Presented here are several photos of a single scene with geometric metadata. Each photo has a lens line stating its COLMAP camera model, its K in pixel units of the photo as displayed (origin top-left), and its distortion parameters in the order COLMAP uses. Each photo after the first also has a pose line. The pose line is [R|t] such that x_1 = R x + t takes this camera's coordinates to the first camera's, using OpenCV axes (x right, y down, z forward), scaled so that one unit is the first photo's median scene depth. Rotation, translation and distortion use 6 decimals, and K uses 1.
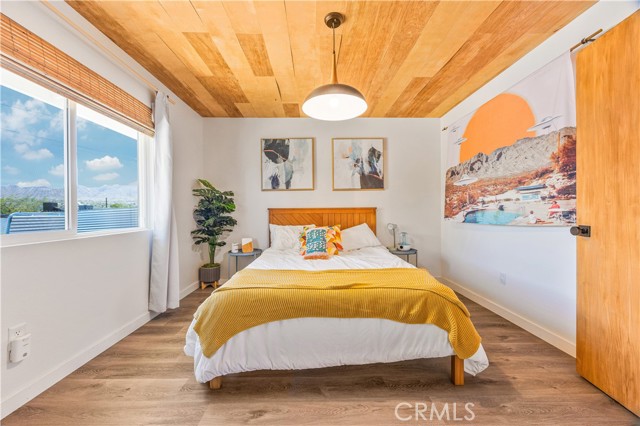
lens RADIAL K [[245.2, 0, 316.1], [0, 245.2, 211.8], [0, 0, 1]] dist [-0.004852, 0.001041]
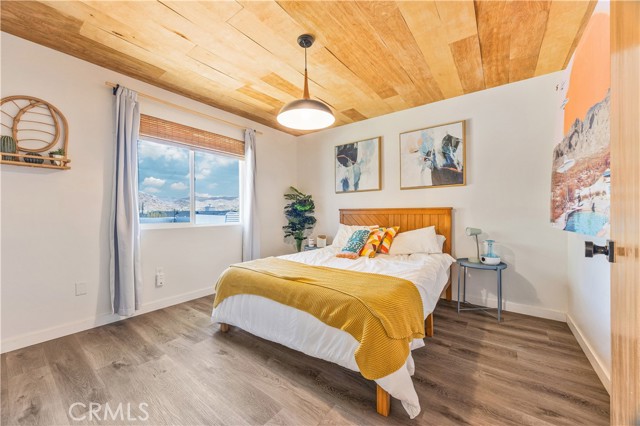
lens RADIAL K [[245.2, 0, 312.9], [0, 245.2, 211.8], [0, 0, 1]] dist [-0.004852, 0.001041]
pose [[0.784525, 0.002276, -0.620093, 0.412406], [-0.002894, 0.999996, 0.000008, -0.002081], [0.620090, 0.001788, 0.784528, 0.076114]]
